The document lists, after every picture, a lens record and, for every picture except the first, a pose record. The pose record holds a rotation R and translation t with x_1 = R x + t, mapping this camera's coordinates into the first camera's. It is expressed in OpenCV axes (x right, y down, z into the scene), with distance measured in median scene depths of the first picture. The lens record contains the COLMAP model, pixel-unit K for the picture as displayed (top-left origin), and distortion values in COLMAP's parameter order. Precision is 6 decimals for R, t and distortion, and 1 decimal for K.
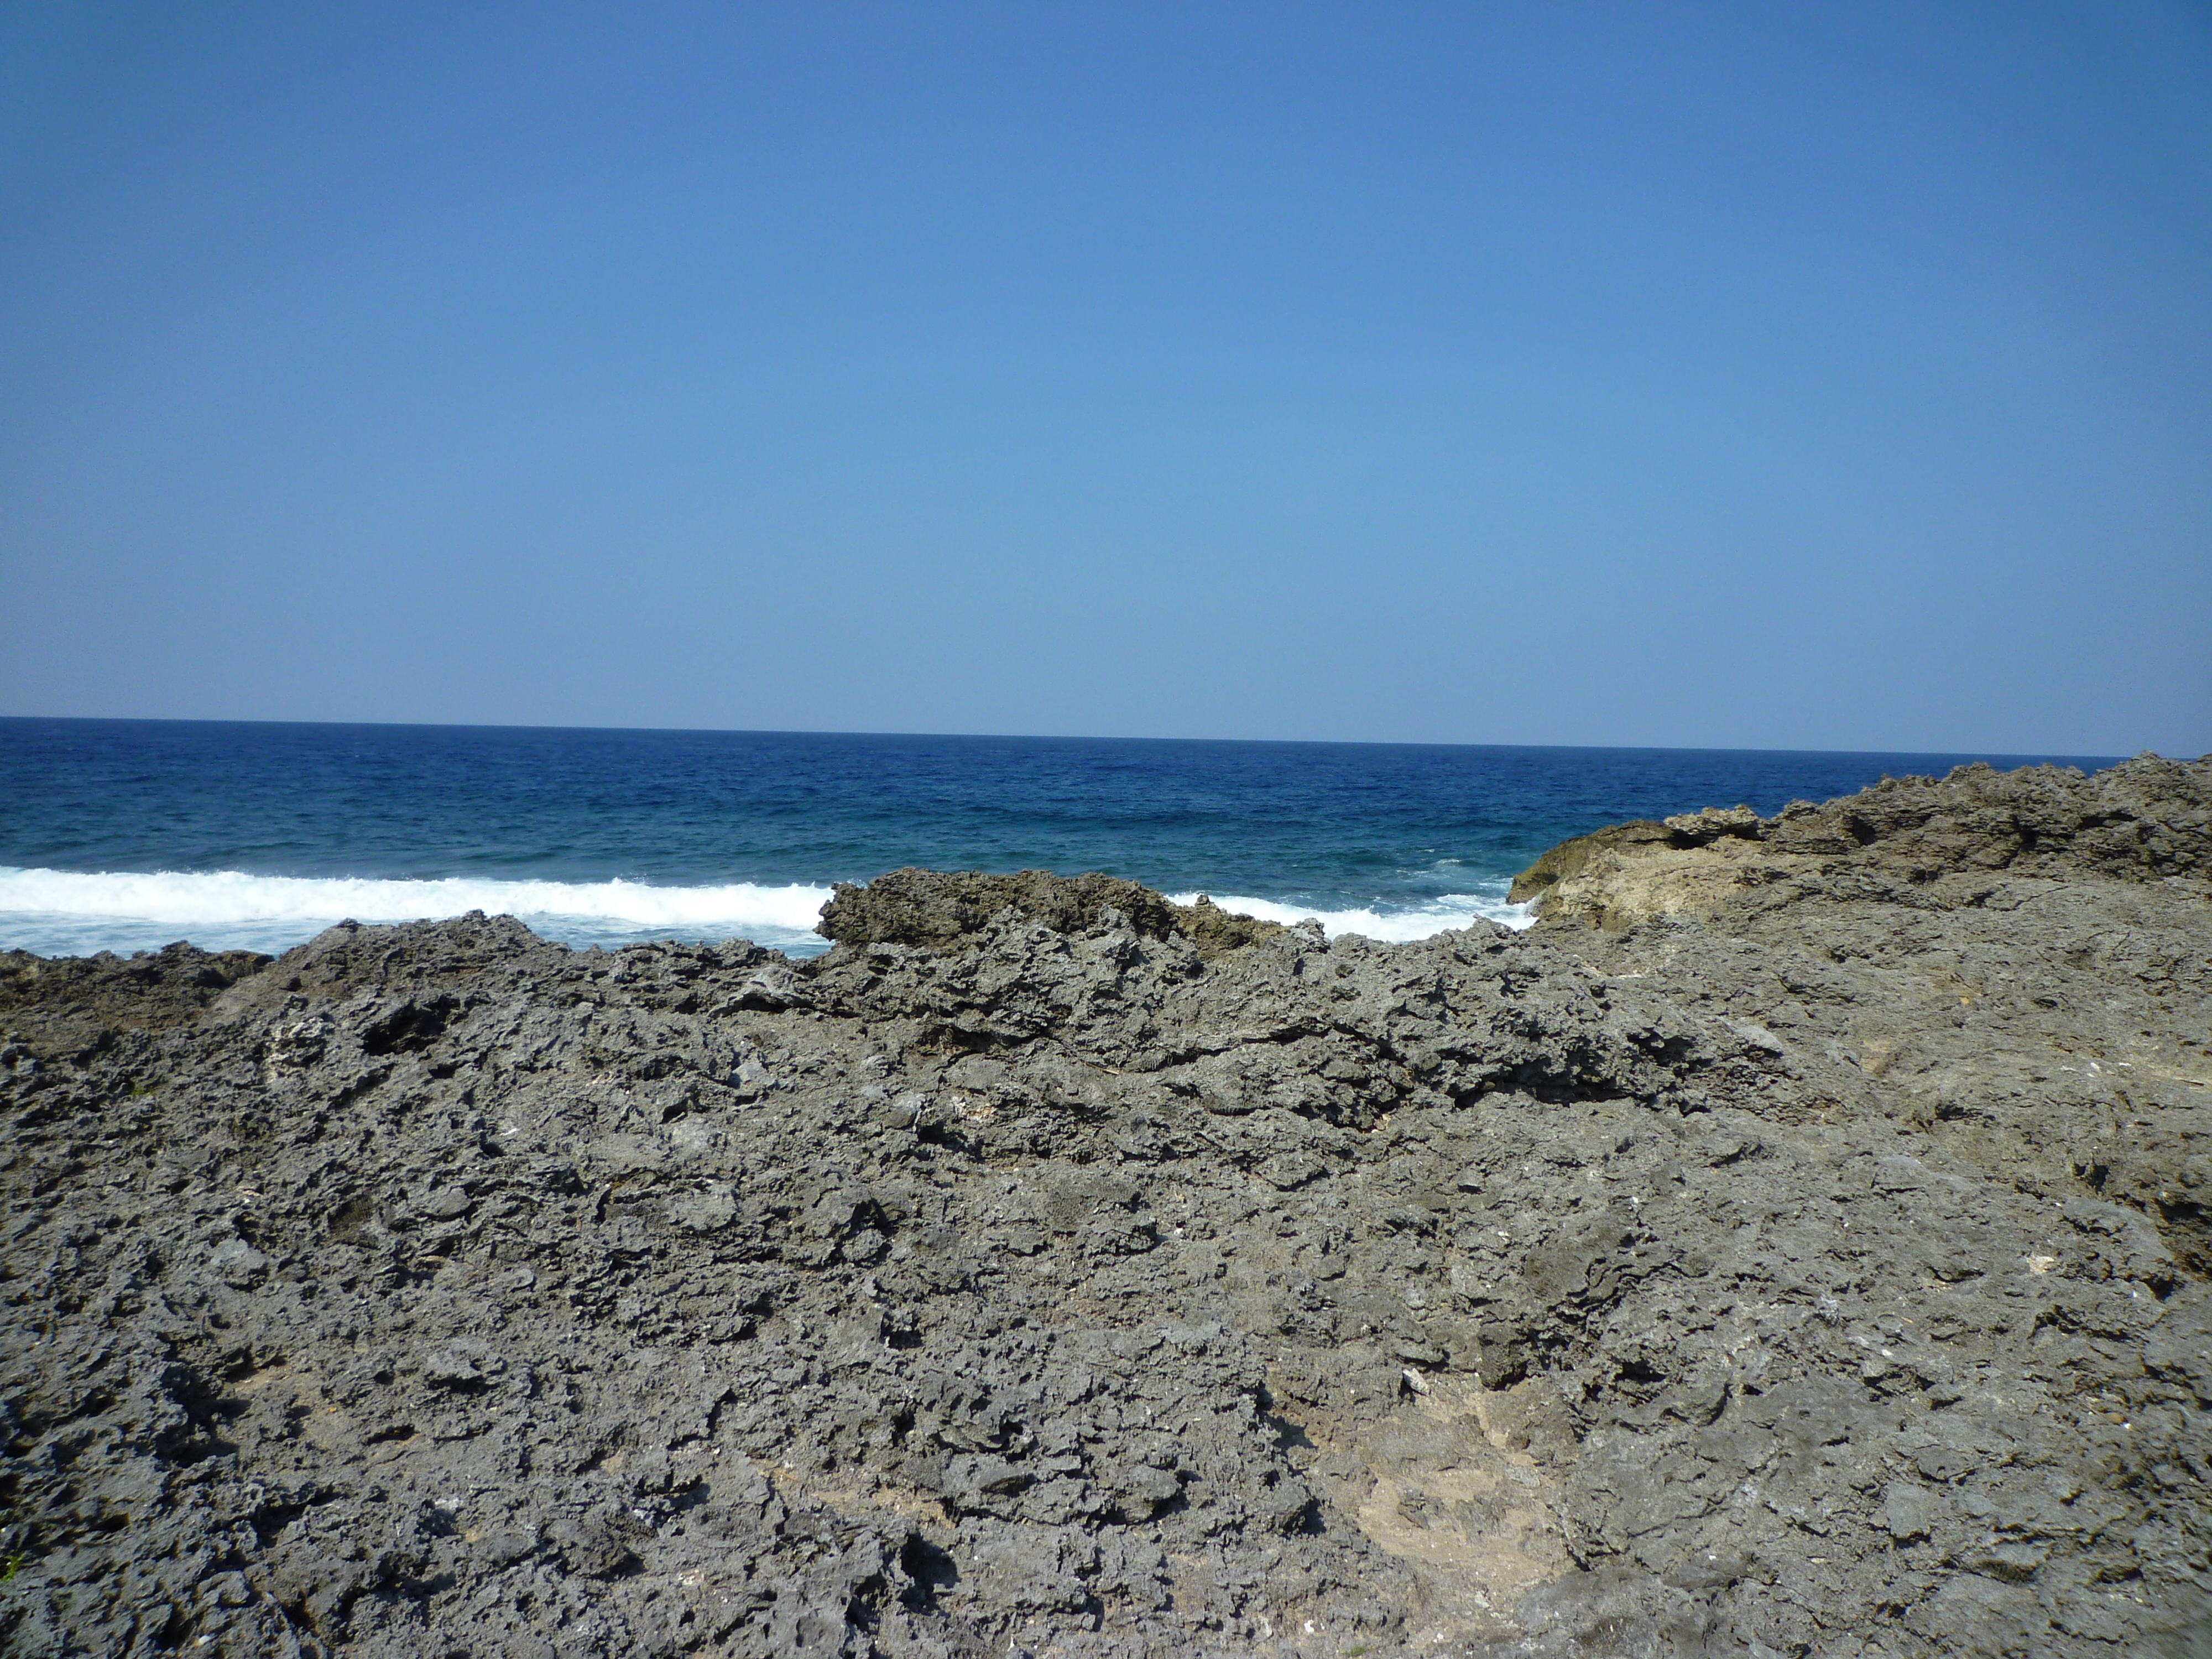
lens RADIAL K [[1695.8, 0, 1106.0], [0, 1695.8, 829.5], [0, 0, 1]] dist [-0.003040, -0.002415]
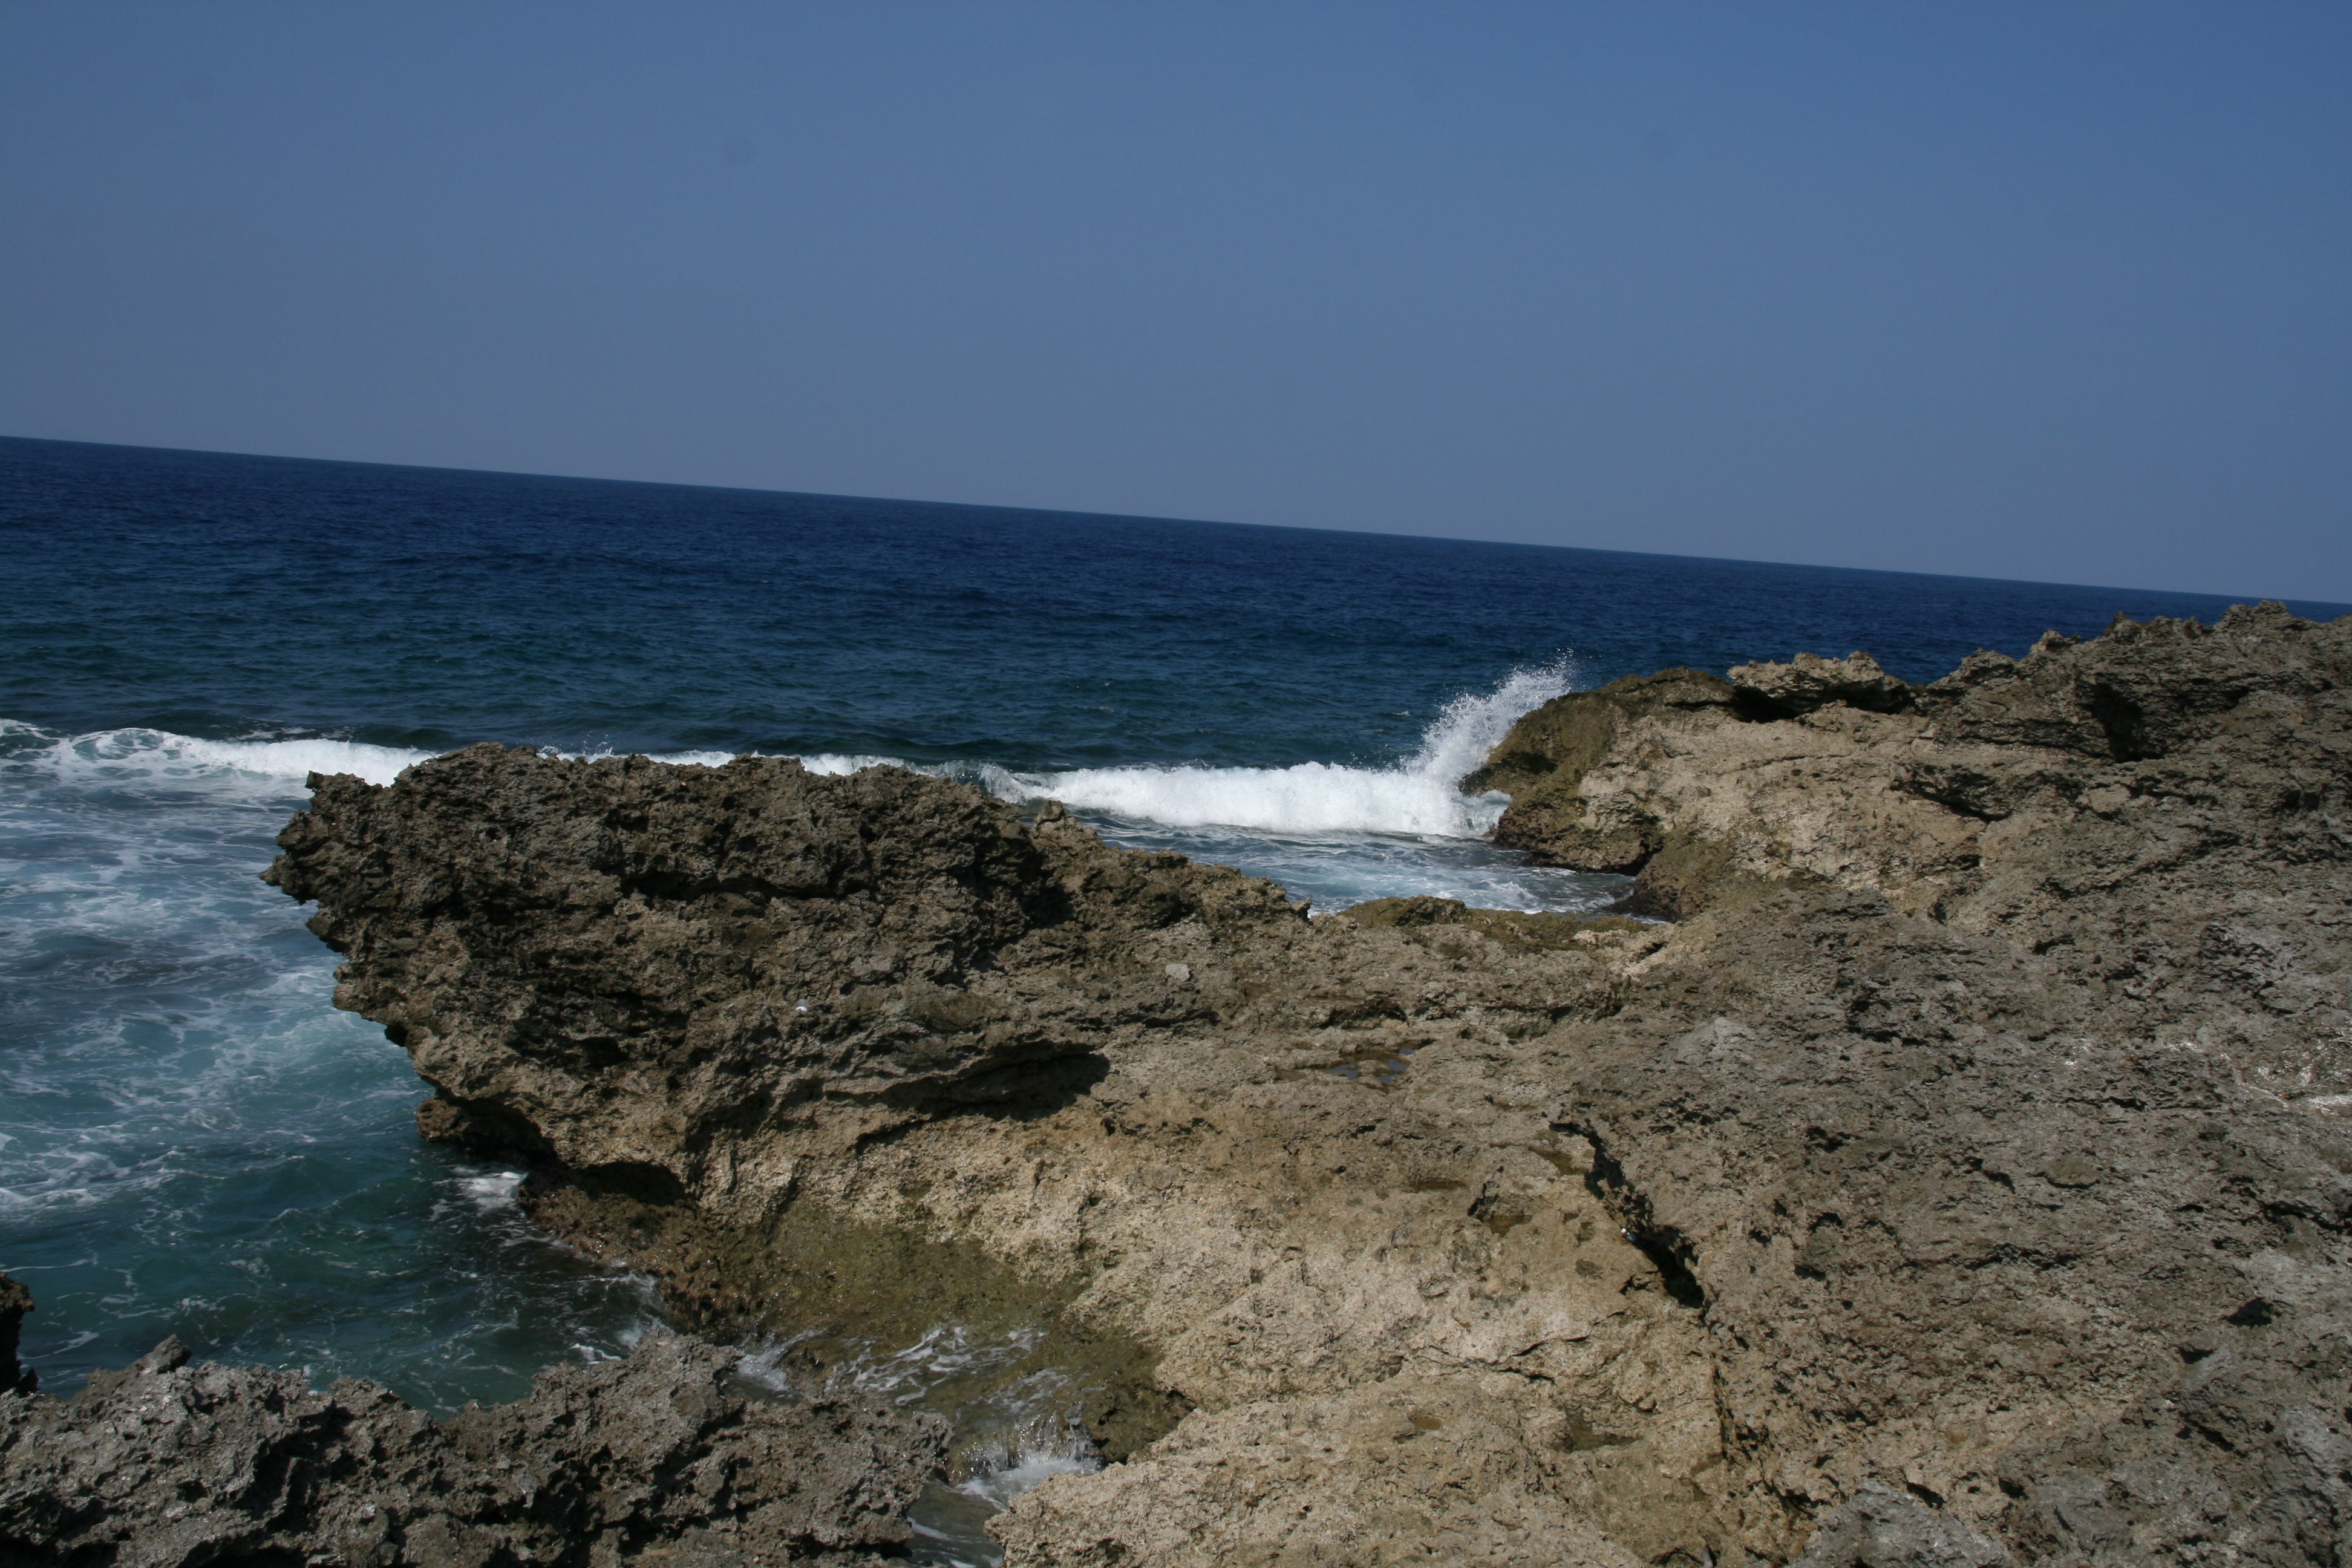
lens RADIAL K [[2508.6, 0, 1176.0], [0, 2508.6, 784.0], [0, 0, 1]] dist [-0.017151, 0.014912]
pose [[0.978016, 0.028966, 0.206506, -0.054548], [-0.041090, 0.997659, 0.054661, -0.008050], [-0.204440, -0.061945, 0.976917, 0.227052]]
